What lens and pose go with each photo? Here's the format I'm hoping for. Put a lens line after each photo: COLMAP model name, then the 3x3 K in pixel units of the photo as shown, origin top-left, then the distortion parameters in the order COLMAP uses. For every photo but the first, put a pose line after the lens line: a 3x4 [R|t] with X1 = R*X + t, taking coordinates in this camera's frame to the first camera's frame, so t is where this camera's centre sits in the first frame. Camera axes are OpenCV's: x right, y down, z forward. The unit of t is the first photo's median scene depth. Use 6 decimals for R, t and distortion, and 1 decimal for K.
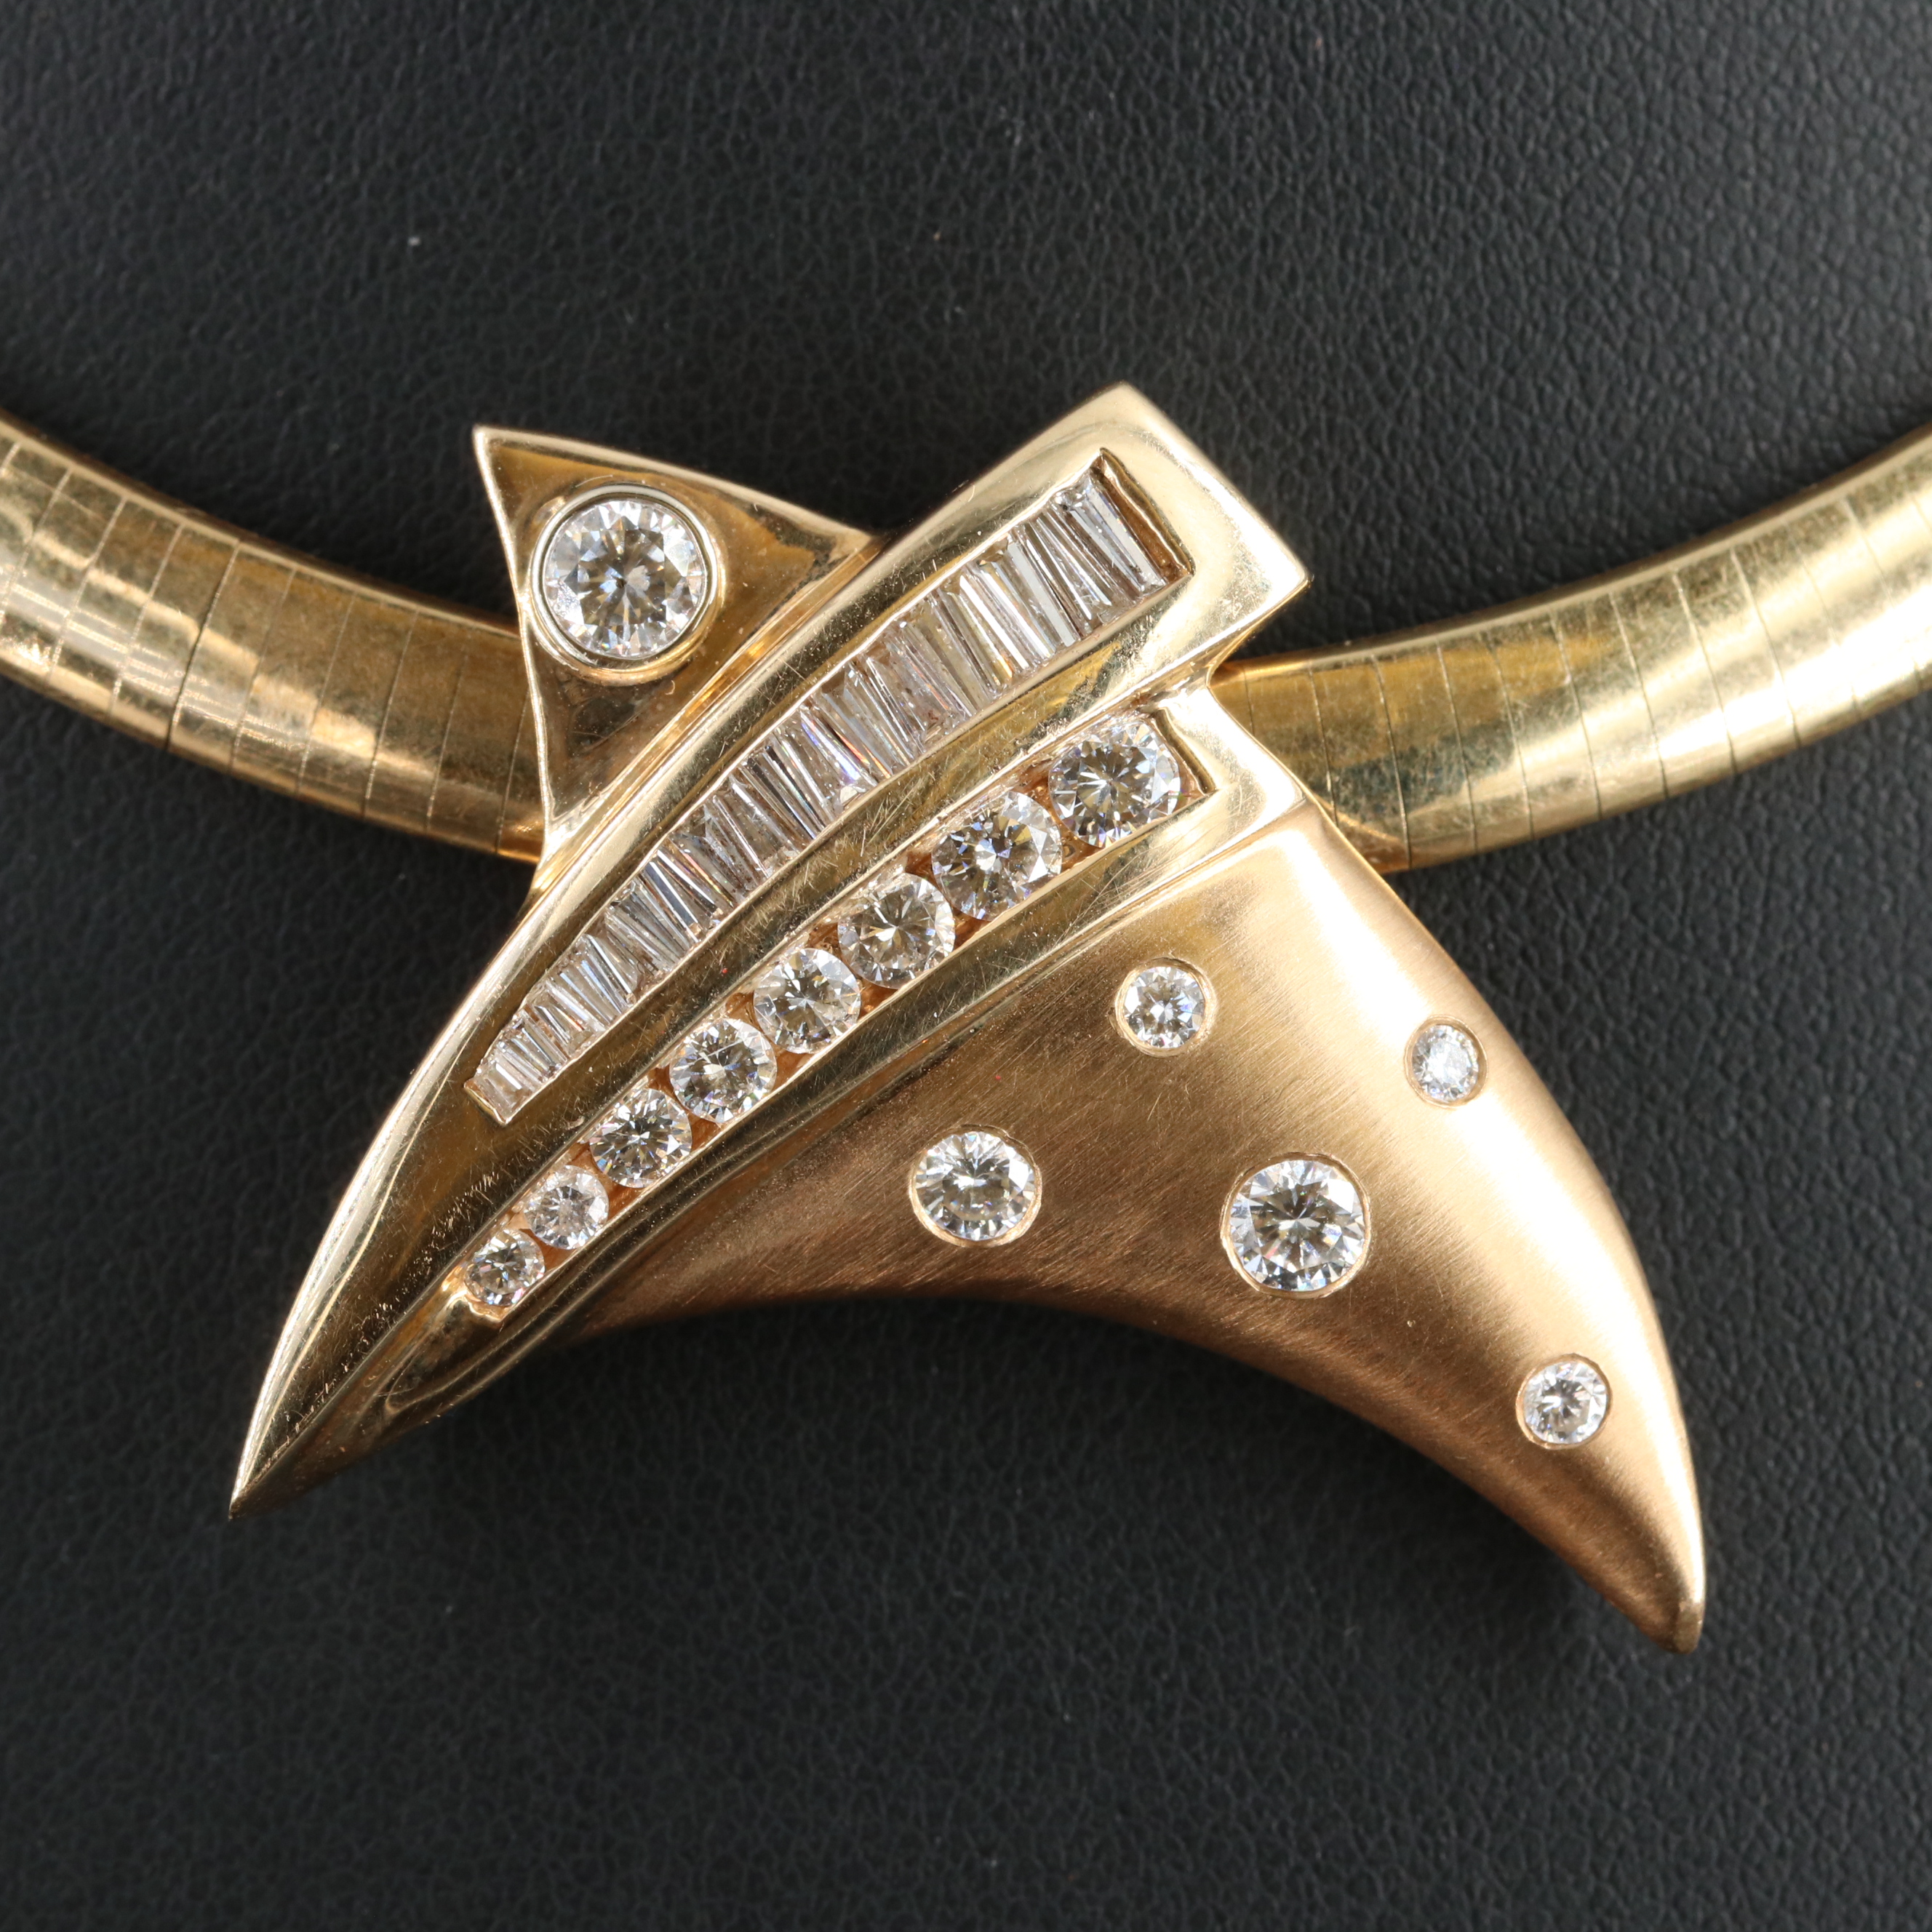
lens RADIAL K [[9075.8, 0, 966.0], [0, 9075.8, 966.2], [0, 0, 1]] dist [-0.203998, 0.000000]
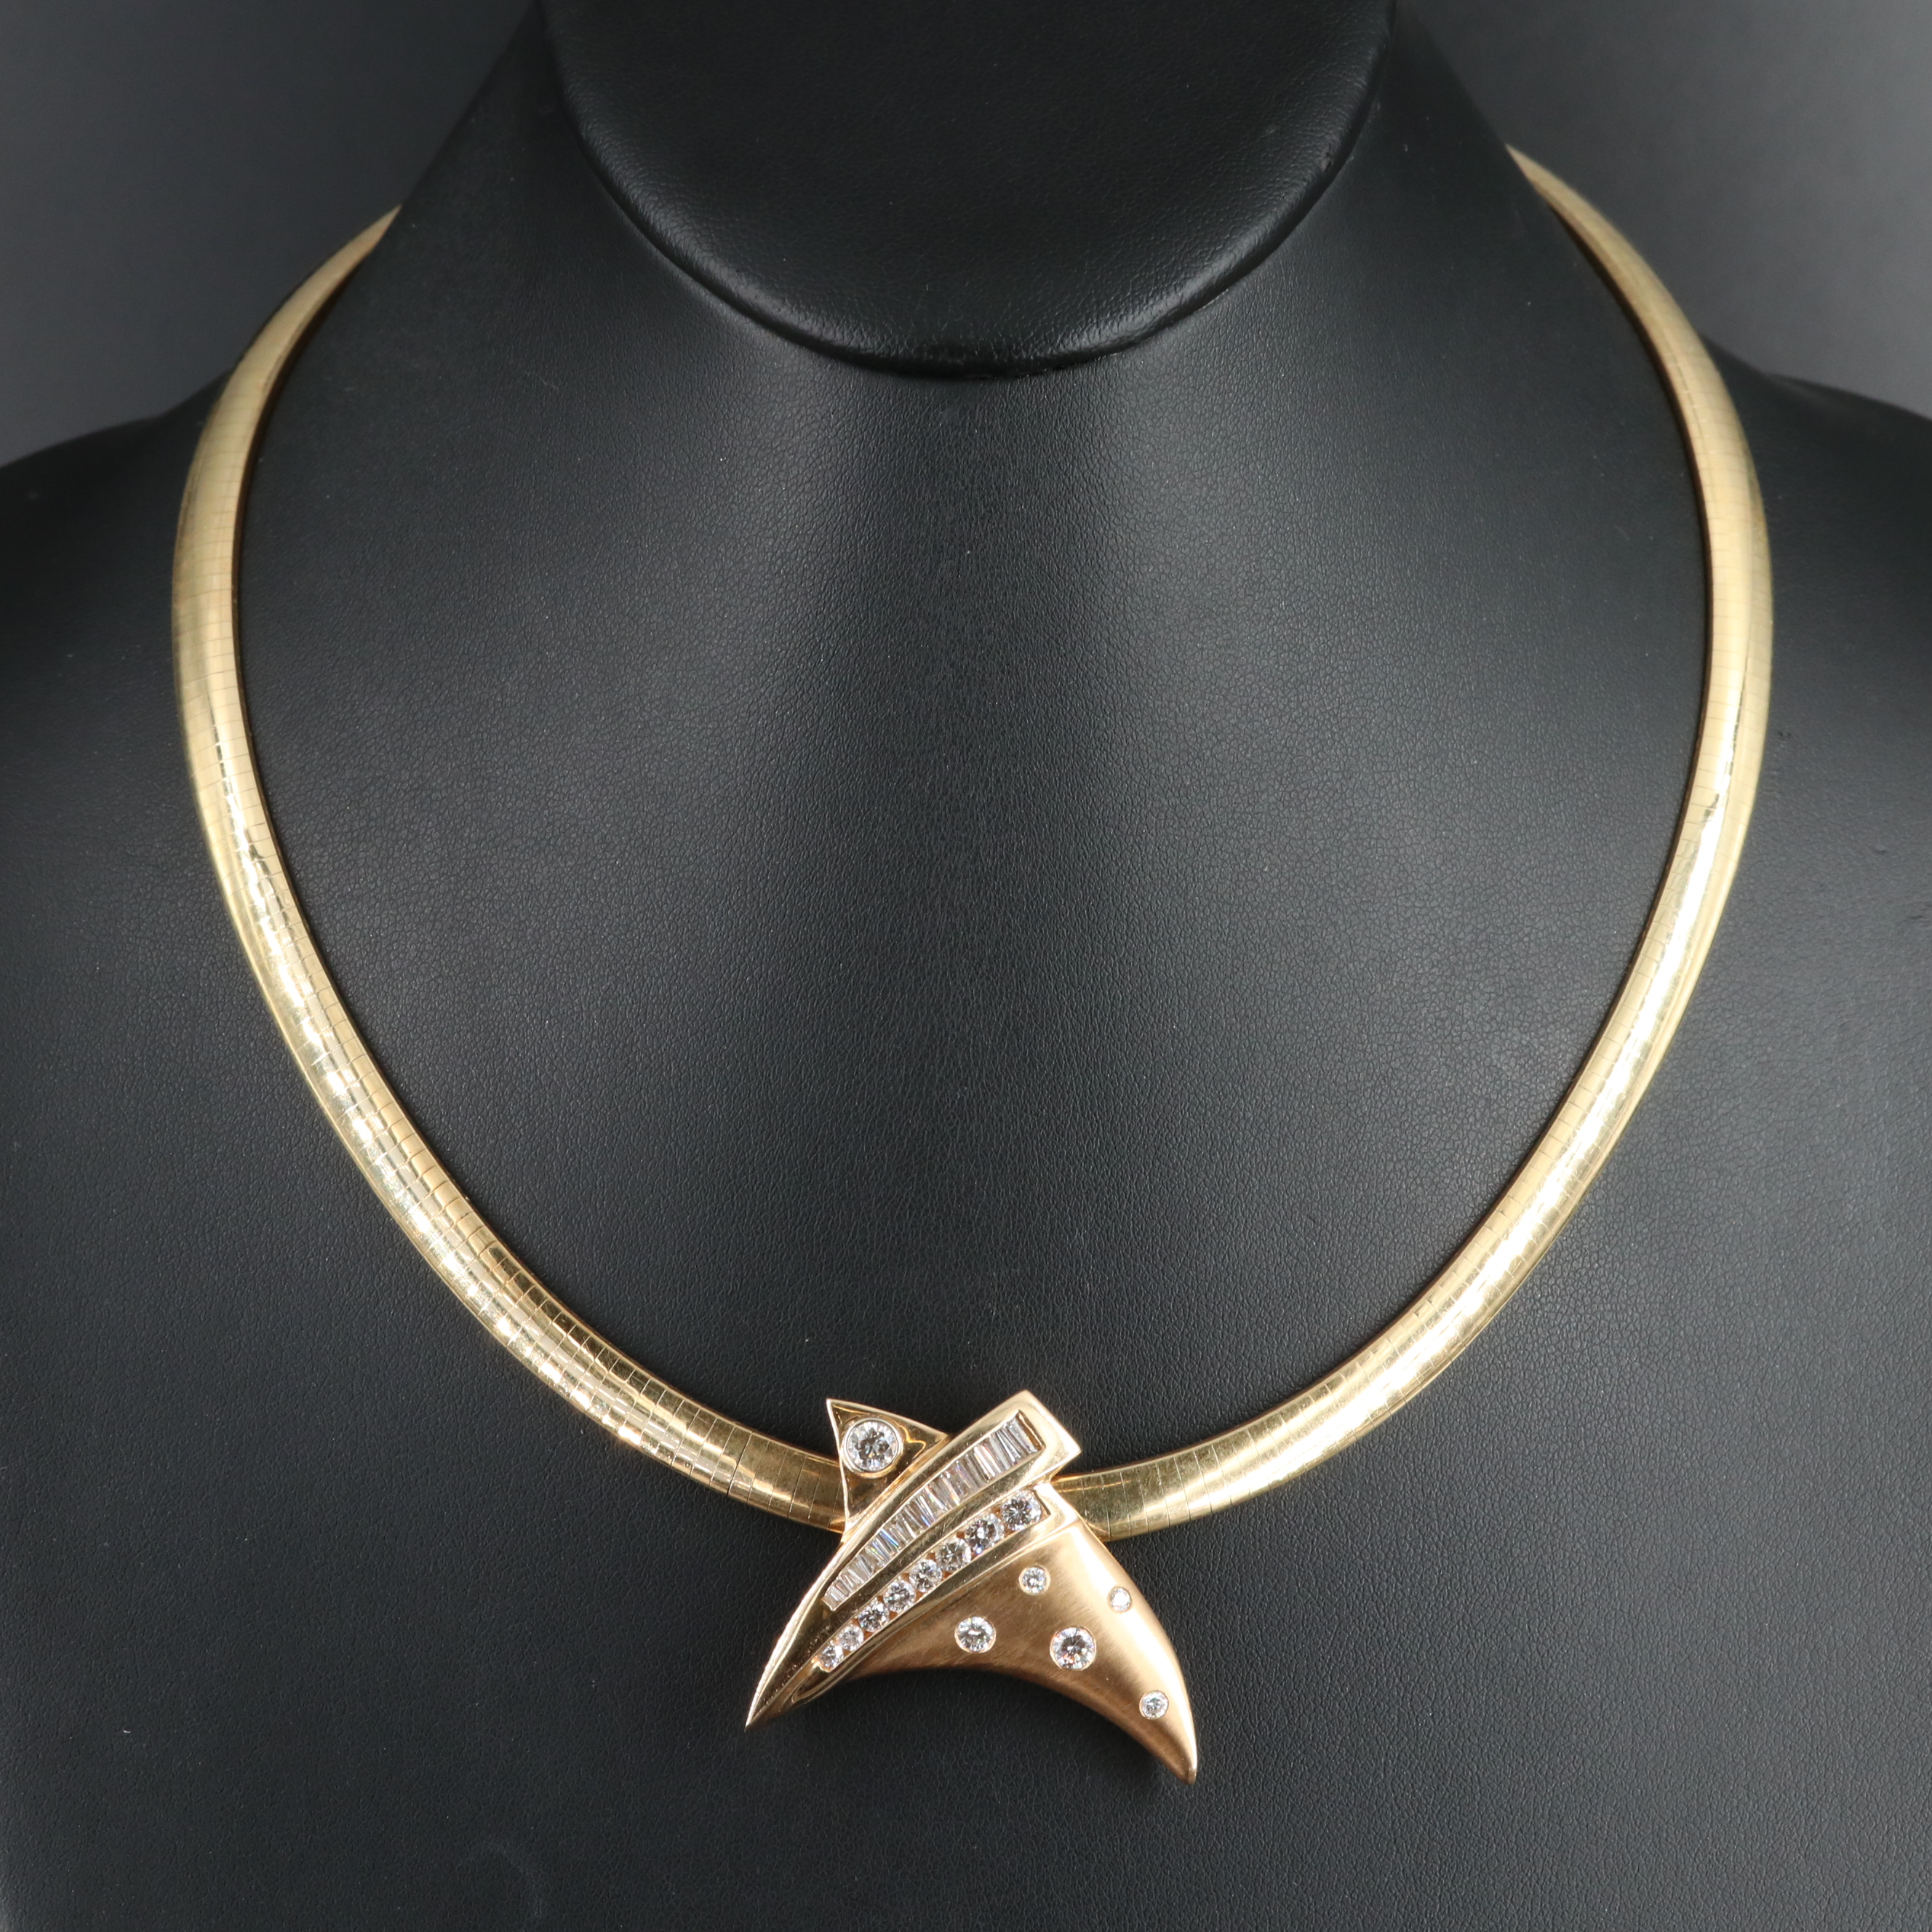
lens RADIAL K [[9075.8, 0, 966.0], [0, 9075.8, 965.6], [0, 0, 1]] dist [-0.203998, 0.000000]
pose [[0.999622, 0.022340, 0.015994, -0.059933], [-0.020627, 0.994749, -0.100246, 0.112141], [-0.018149, 0.099878, 0.994834, -2.274055]]
